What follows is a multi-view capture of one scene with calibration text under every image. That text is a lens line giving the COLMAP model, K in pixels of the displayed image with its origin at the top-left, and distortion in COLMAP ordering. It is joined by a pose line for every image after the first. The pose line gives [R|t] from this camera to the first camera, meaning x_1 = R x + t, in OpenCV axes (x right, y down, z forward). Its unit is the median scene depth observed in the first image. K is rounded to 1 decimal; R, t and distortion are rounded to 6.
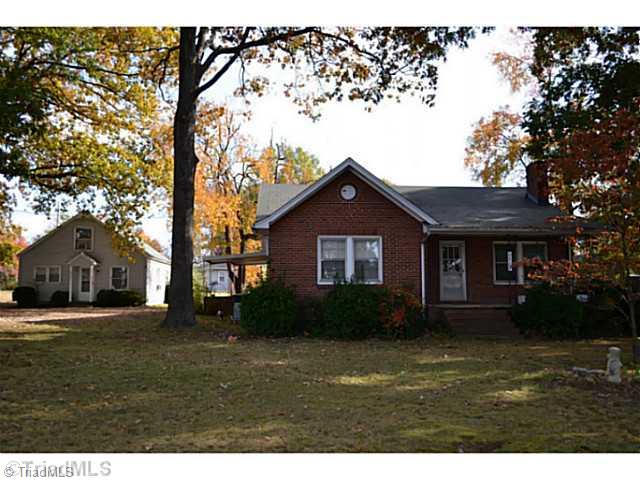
lens RADIAL K [[513.3, 0, 320.0], [0, 513.3, 240.0], [0, 0, 1]] dist [-0.075216, 0.006409]
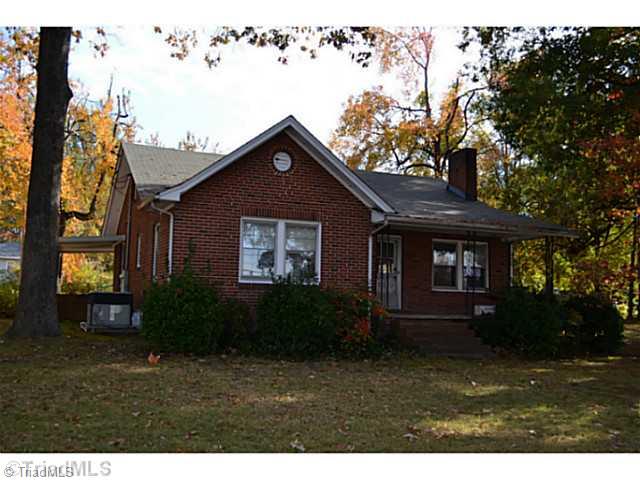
lens RADIAL K [[610.3, 0, 320.0], [0, 610.3, 240.0], [0, 0, 1]] dist [-0.075111, 0.009310]
pose [[0.951541, 0.057228, 0.302150, -0.123600], [-0.060923, 0.998139, 0.002811, 0.012538], [-0.301427, -0.021082, 0.953256, 0.102954]]
